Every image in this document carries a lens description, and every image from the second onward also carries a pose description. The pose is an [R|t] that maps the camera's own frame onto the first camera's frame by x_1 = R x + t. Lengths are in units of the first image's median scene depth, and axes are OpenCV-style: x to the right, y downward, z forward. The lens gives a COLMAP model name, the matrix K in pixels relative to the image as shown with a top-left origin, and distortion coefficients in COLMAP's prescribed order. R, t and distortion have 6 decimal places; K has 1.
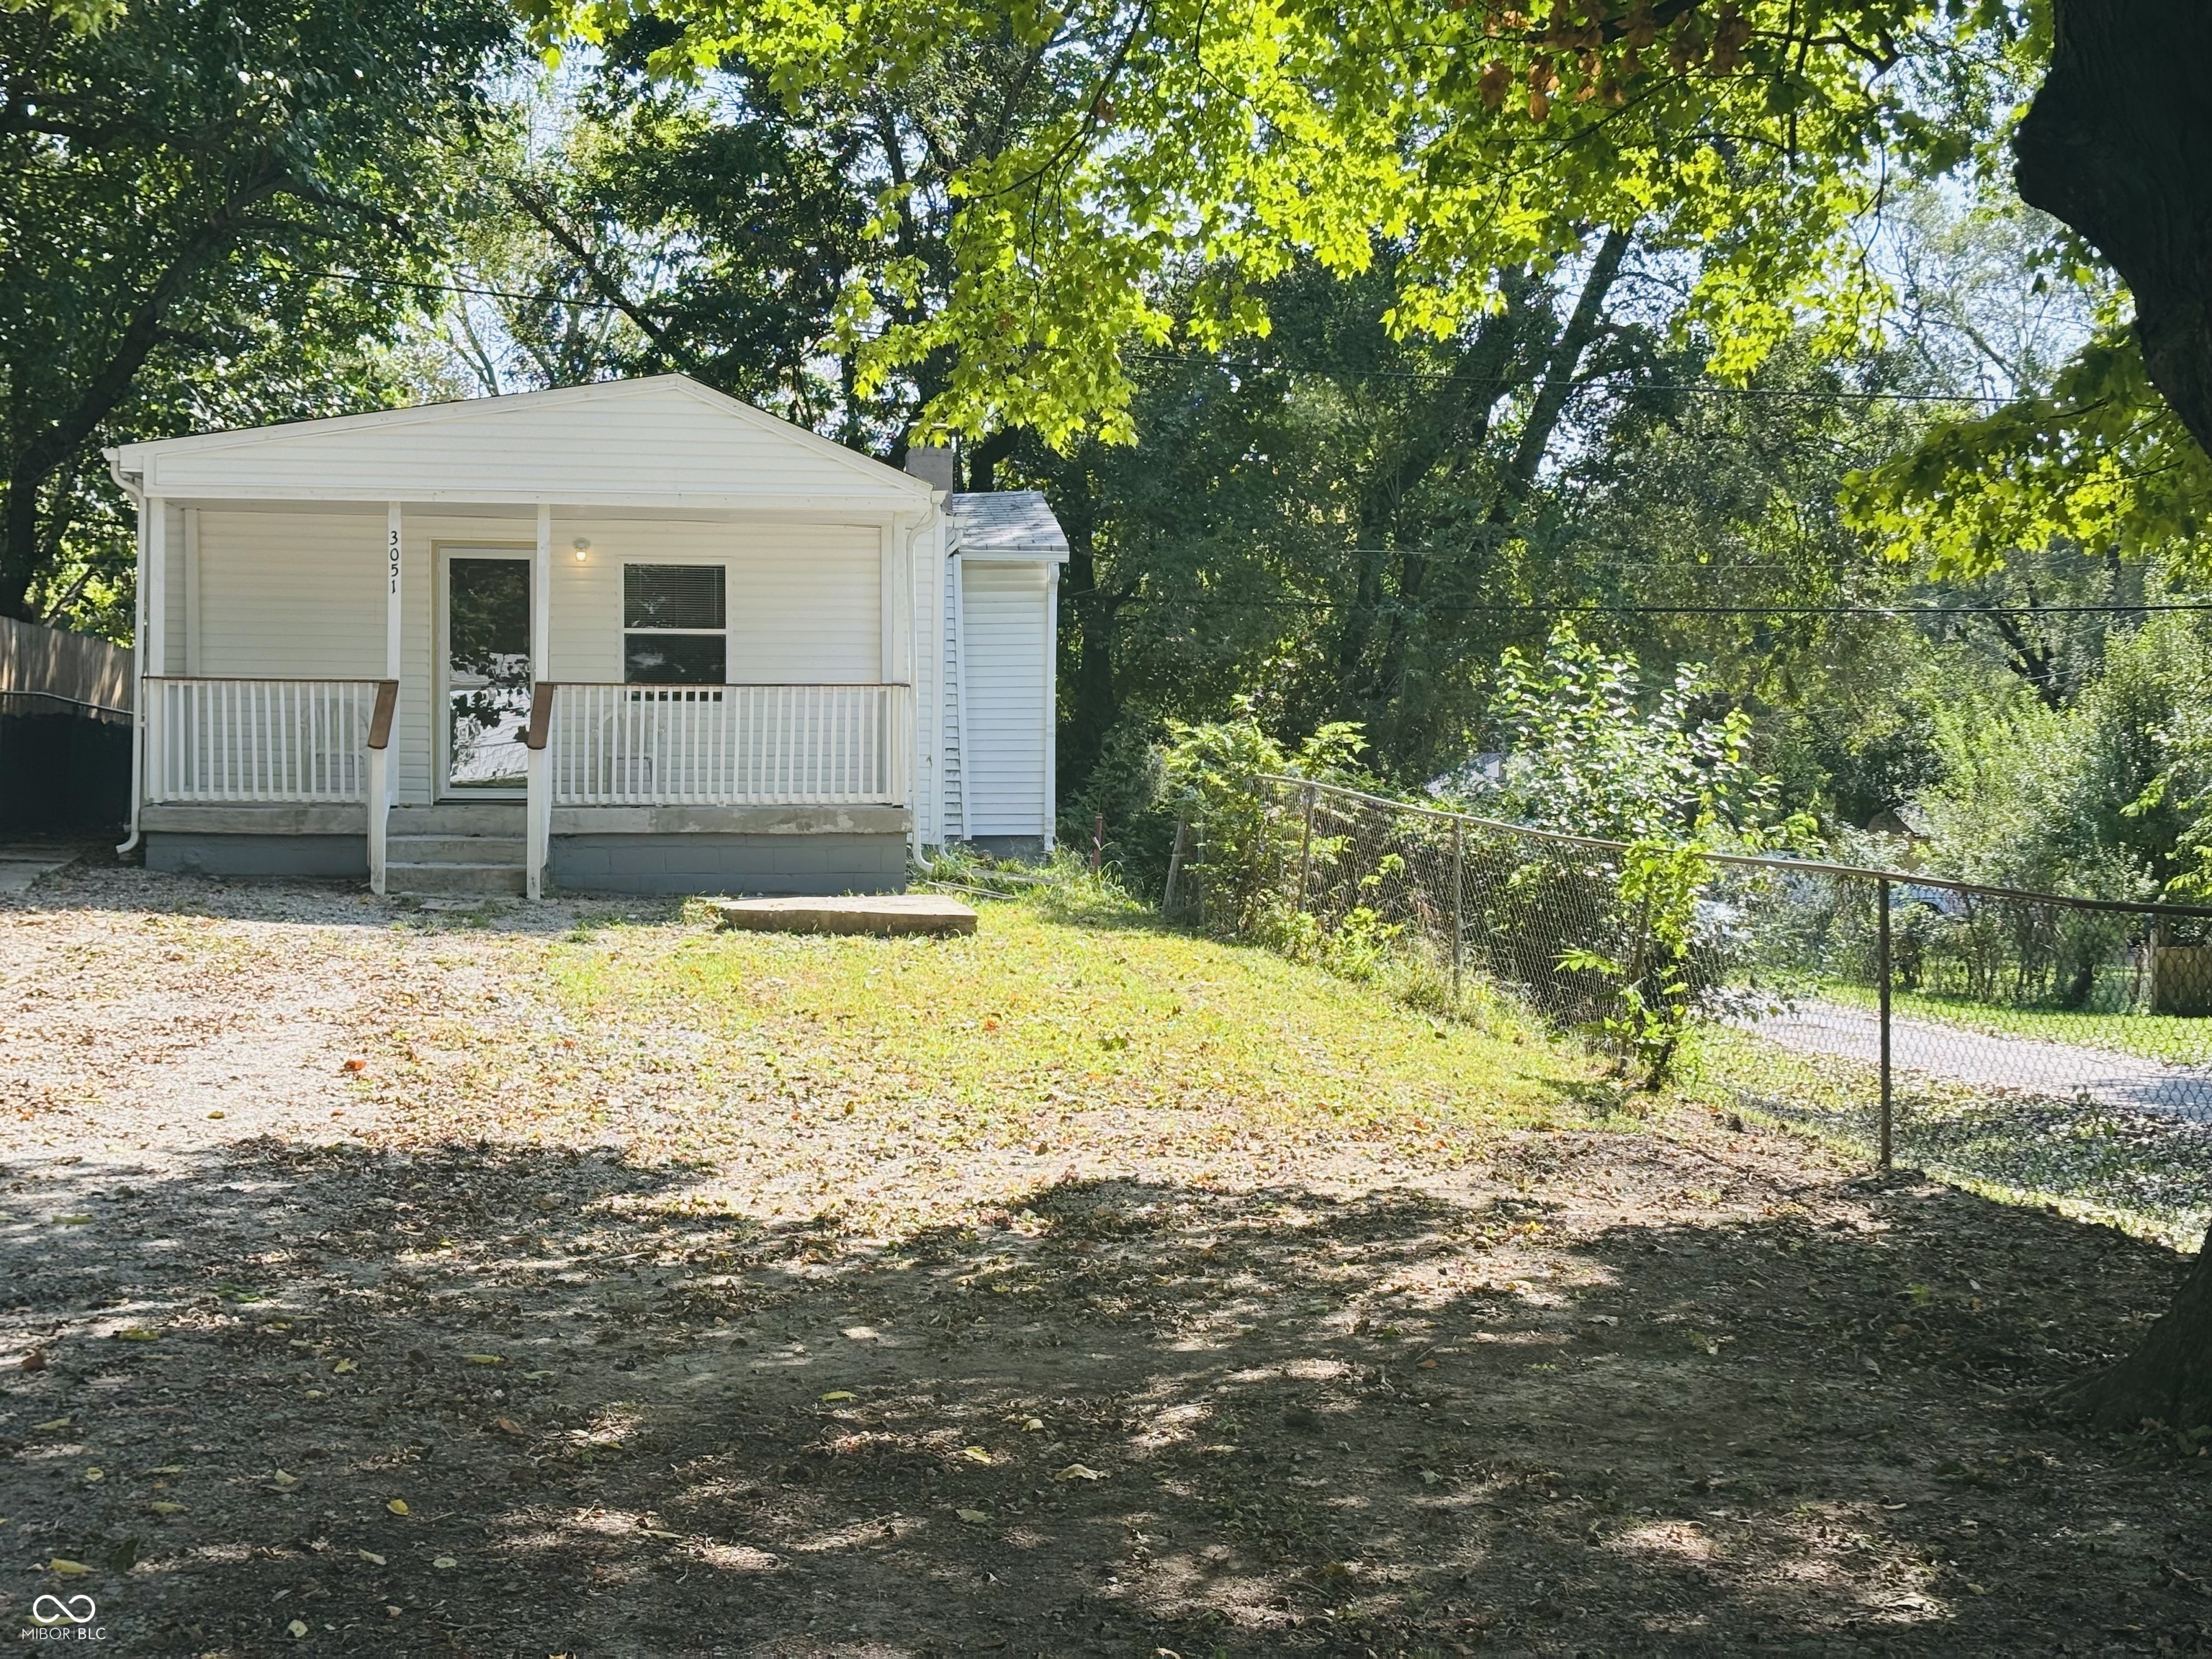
lens RADIAL K [[3338.8, 0, 1046.8], [0, 3338.8, 774.2], [0, 0, 1]] dist [0.122673, 0.000000]
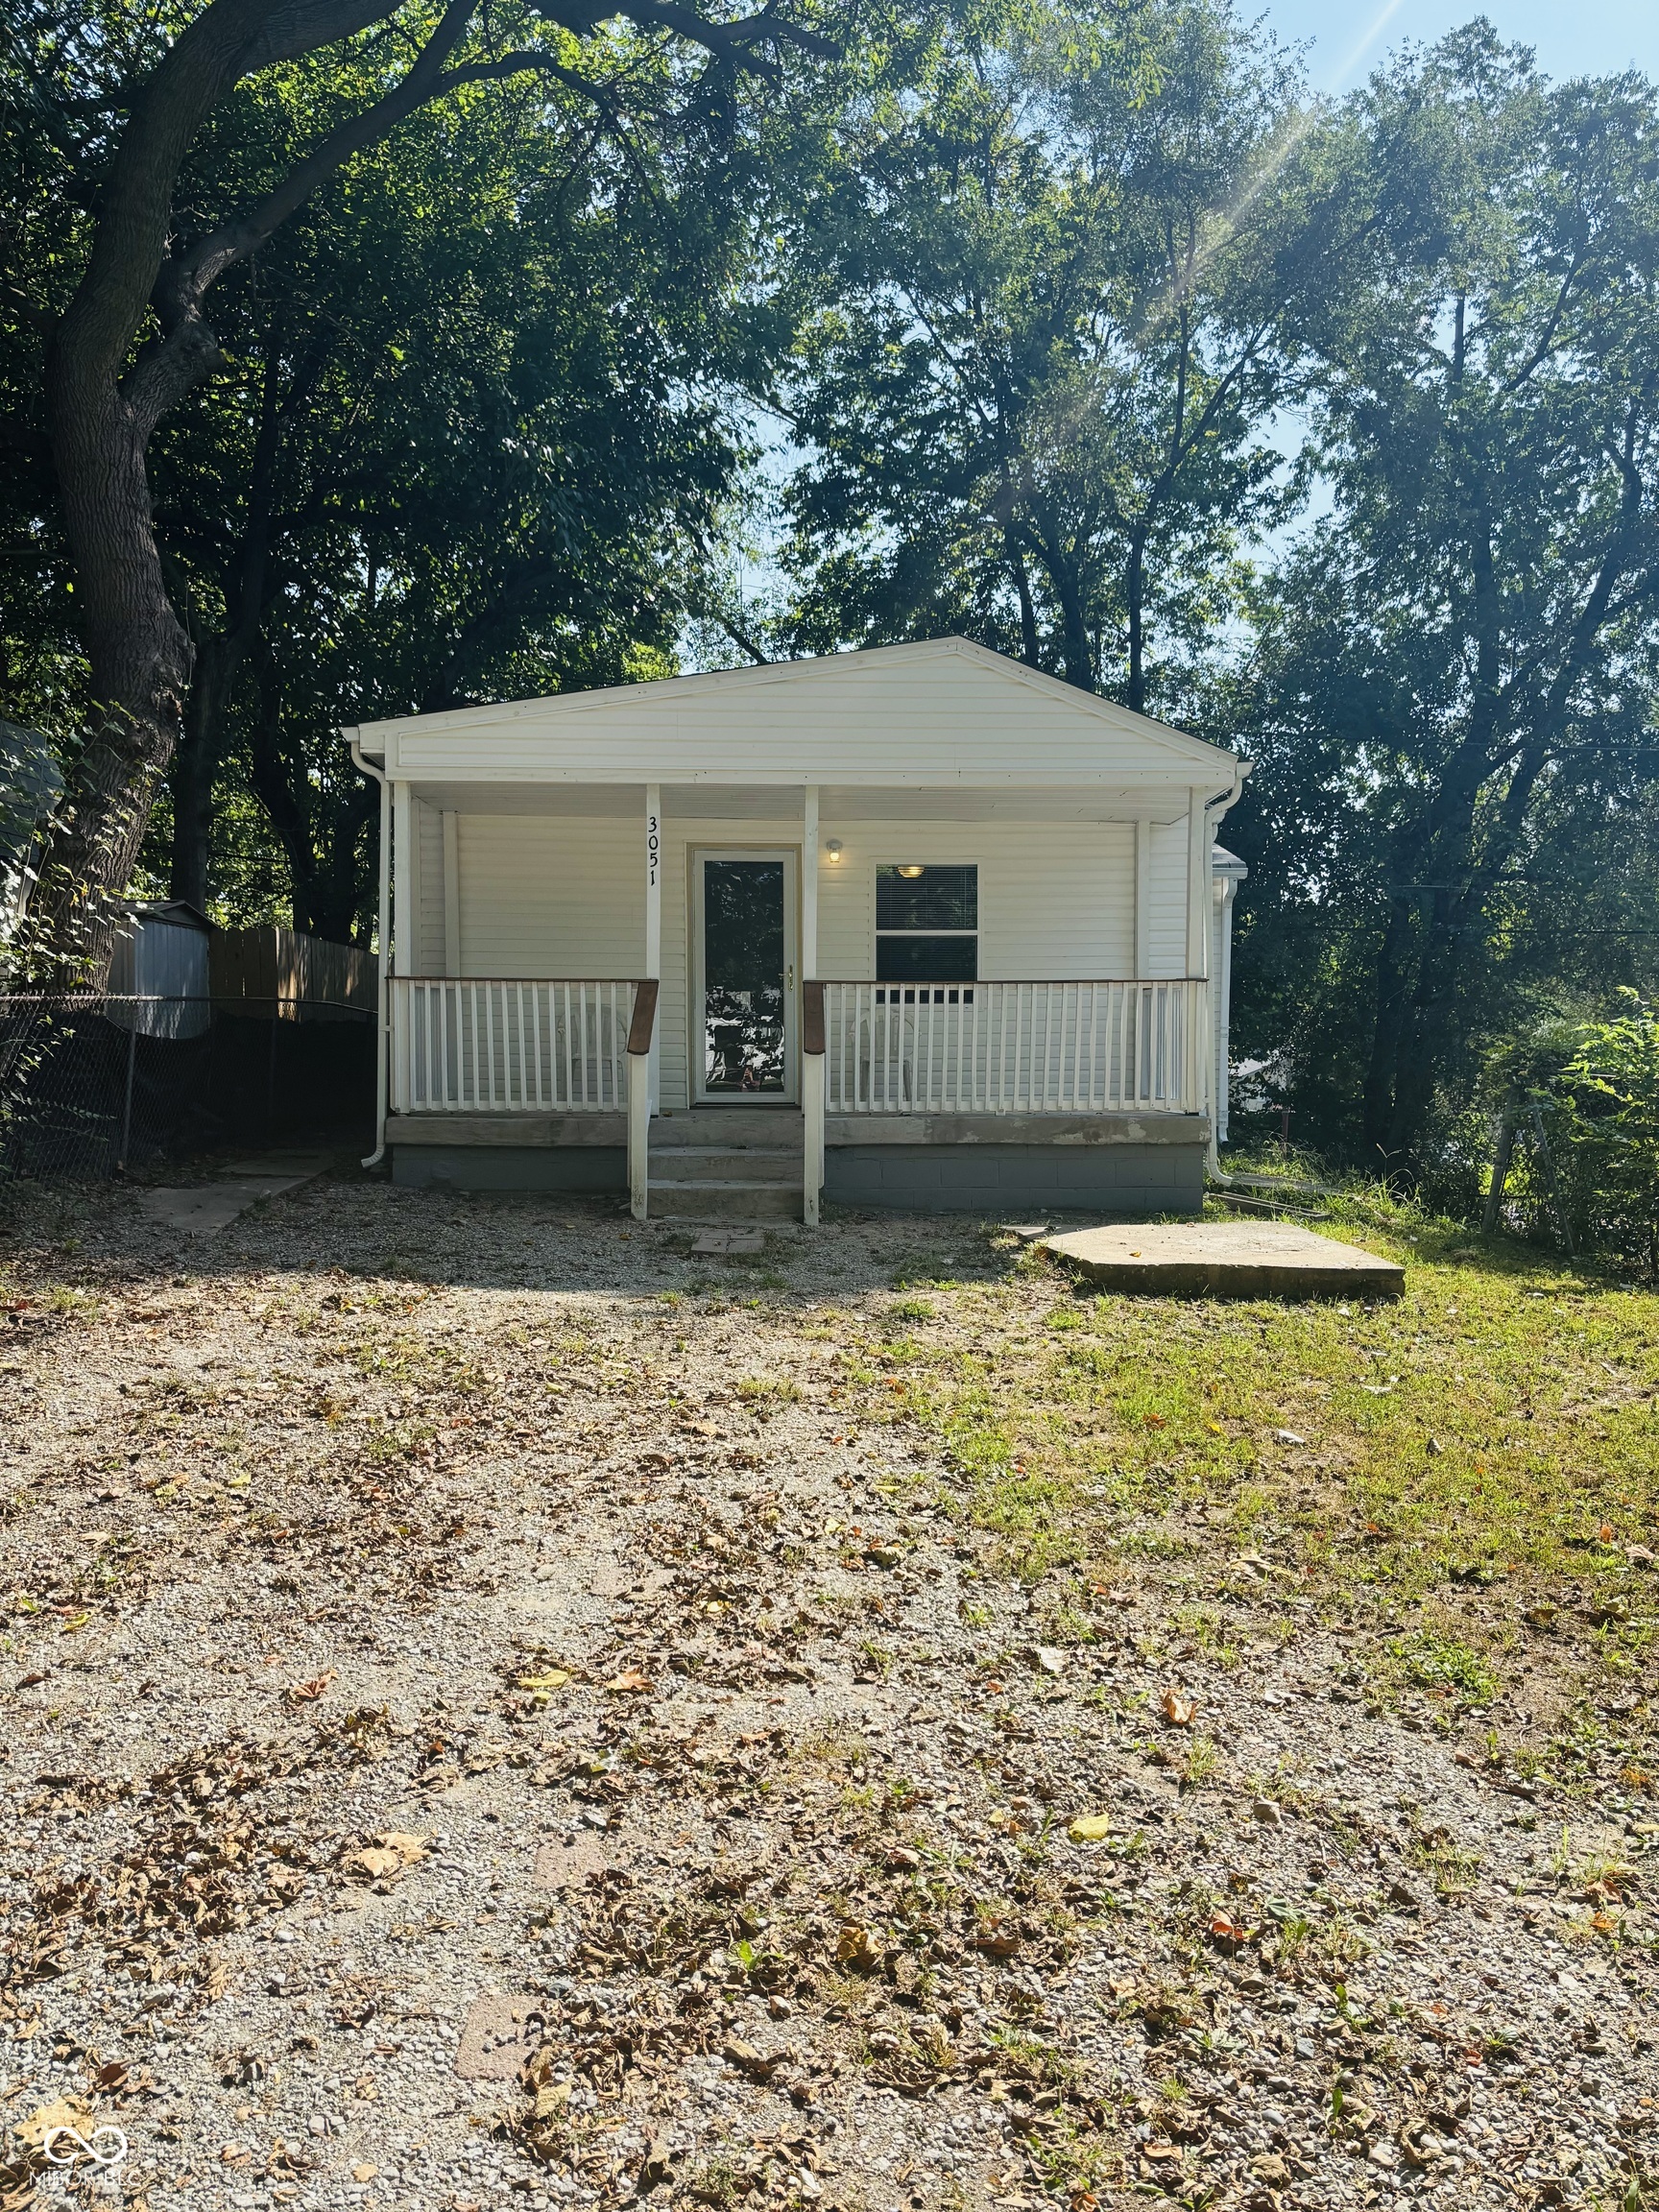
lens RADIAL K [[1704.7, 0, 837.8], [0, 1704.7, 1112.6], [0, 0, 1]] dist [-0.010728, 0.017512]
pose [[0.997324, -0.000342, -0.073102, -0.108676], [0.002972, 0.999352, 0.035875, -0.007745], [0.073042, -0.035996, 0.996679, 0.529493]]
